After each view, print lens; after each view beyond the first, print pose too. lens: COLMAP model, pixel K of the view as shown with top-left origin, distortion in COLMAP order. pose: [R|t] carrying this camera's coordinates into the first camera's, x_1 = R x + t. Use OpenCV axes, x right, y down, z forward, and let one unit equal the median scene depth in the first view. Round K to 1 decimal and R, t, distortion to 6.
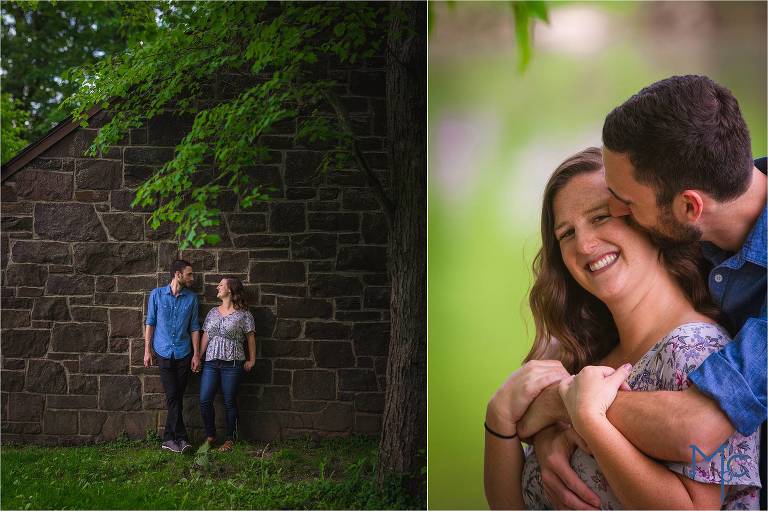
lens RADIAL K [[1923.6, 0, 384.0], [0, 1923.6, 255.5], [0, 0, 1]] dist [-0.110790, 0.350985]
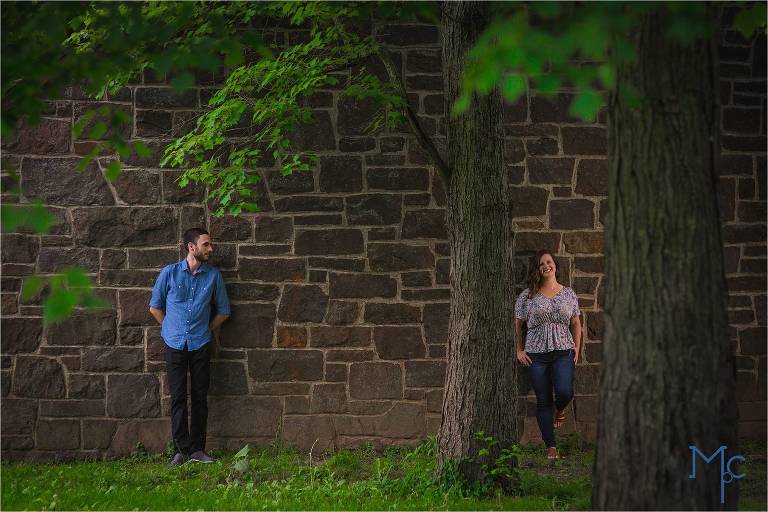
lens RADIAL K [[1923.6, 0, 384.0], [0, 1923.6, 256.0], [0, 0, 1]] dist [-0.110790, 0.350985]
pose [[0.999670, -0.010491, -0.023440, -0.013641], [0.010846, 0.999827, 0.015093, 0.002671], [0.023277, -0.015342, 0.999611, 0.195541]]
